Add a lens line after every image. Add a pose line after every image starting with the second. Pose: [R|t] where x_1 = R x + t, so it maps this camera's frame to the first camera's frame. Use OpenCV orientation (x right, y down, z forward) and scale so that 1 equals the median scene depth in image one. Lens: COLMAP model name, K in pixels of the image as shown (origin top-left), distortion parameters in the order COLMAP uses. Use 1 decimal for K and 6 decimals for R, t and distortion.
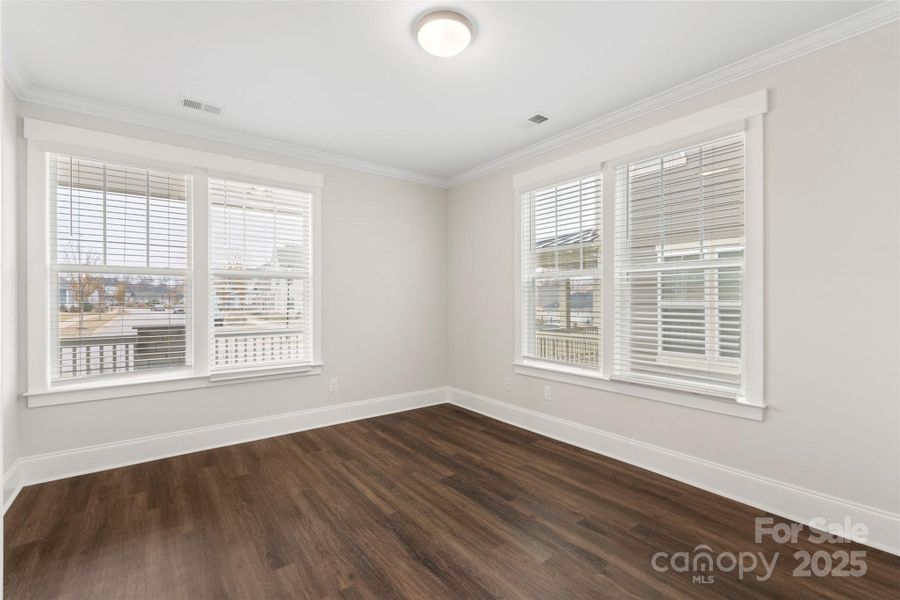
lens RADIAL K [[400.7, 0, 440.7], [0, 400.7, 303.6], [0, 0, 1]] dist [0.002368, -0.001252]
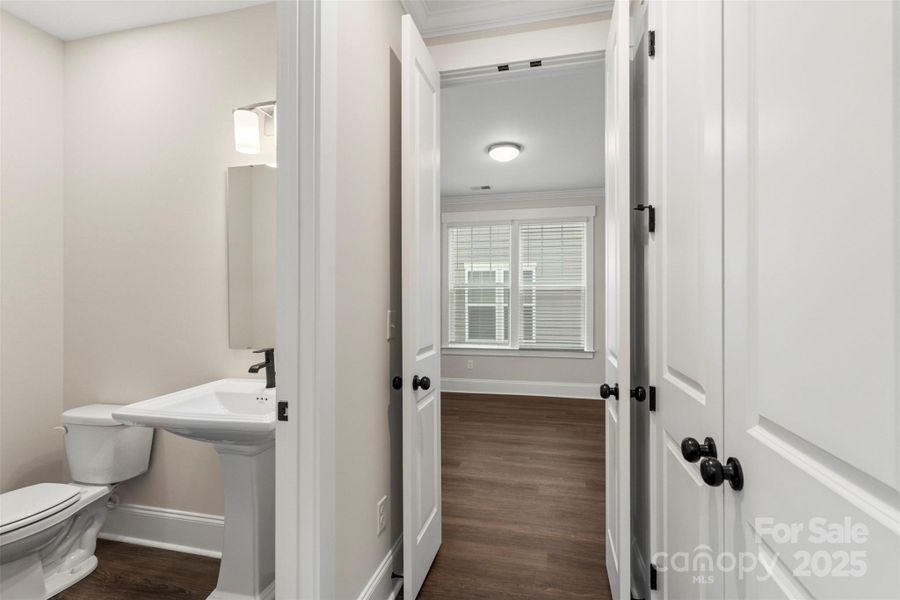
lens RADIAL K [[400.7, 0, 464.4], [0, 400.7, 307.6], [0, 0, 1]] dist [0.002368, -0.001252]
pose [[0.766576, -0.006524, 0.642120, -0.826915], [0.004236, 0.999978, 0.005103, 0.004642], [-0.642139, -0.001192, 0.766587, -0.155410]]
